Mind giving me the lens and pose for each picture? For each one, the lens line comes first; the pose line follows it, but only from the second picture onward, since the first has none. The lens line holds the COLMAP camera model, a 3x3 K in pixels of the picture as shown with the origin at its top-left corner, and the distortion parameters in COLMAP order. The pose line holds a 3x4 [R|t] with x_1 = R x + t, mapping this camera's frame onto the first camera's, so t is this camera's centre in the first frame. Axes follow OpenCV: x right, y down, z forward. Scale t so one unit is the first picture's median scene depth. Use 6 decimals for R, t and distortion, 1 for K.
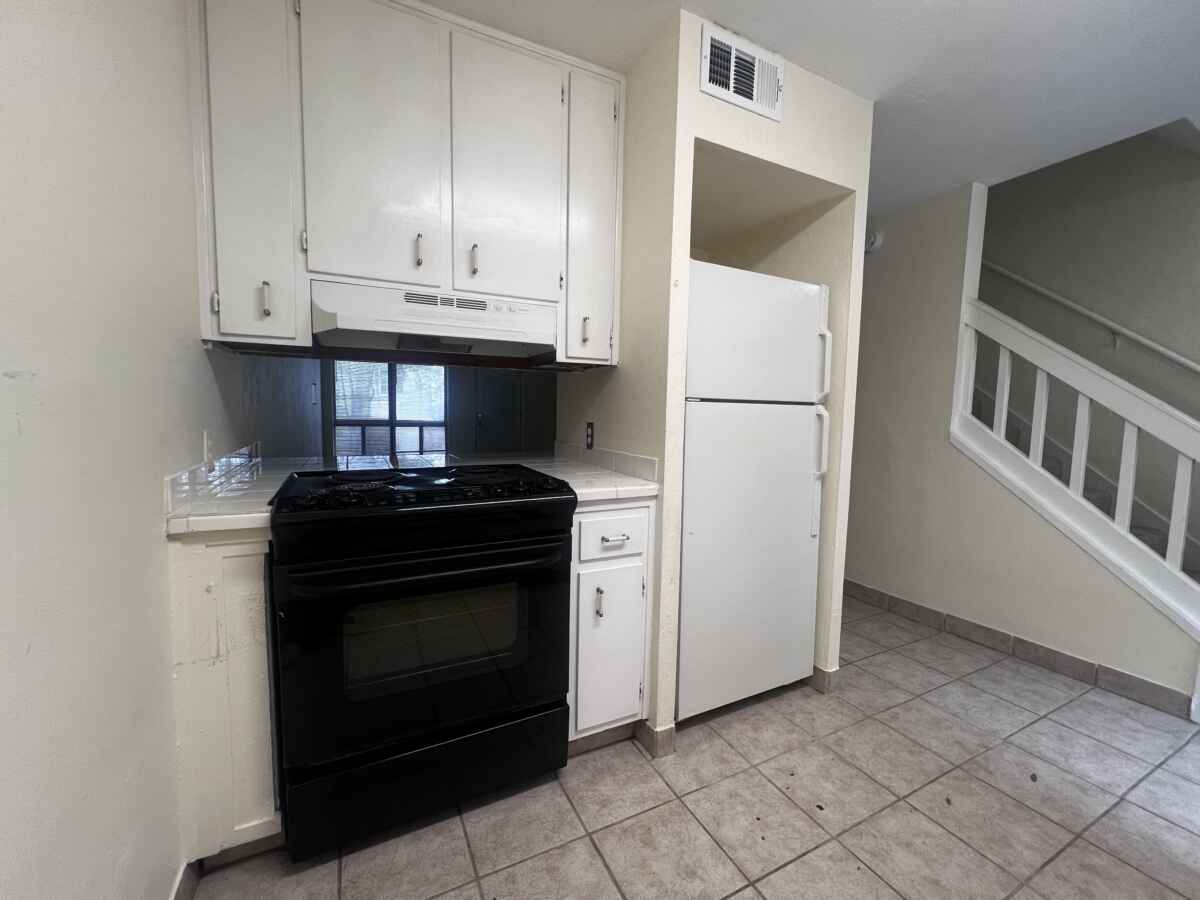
lens RADIAL K [[486.3, 0, 599.0], [0, 486.3, 451.7], [0, 0, 1]] dist [-0.002862, 0.000368]
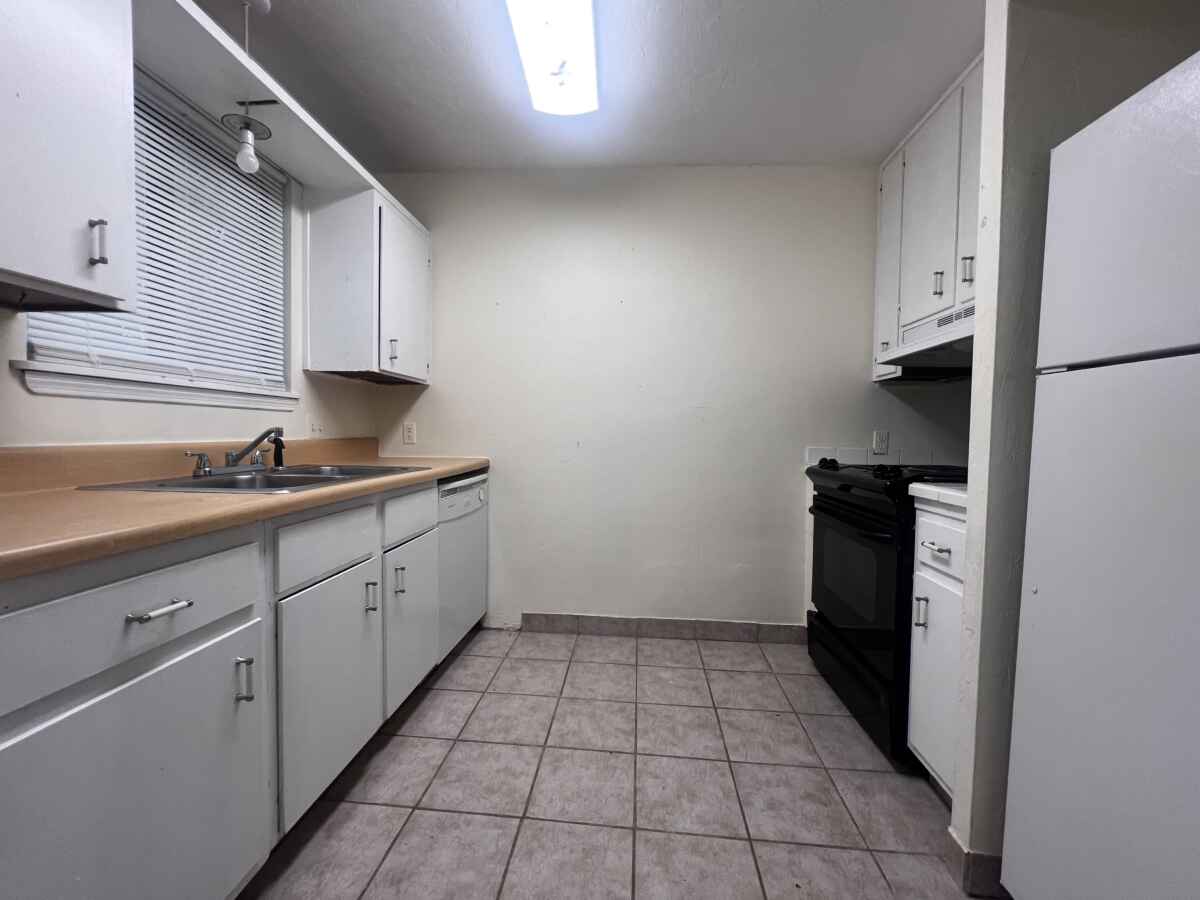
lens RADIAL K [[488.4, 0, 600.0], [0, 488.4, 450.0], [0, 0, 1]] dist [-0.001175, 0.000027]
pose [[-0.520922, 0.003591, -0.853596, 0.993075], [-0.096521, 0.993330, 0.063083, 0.007727], [0.848129, 0.115251, -0.517101, 0.839643]]
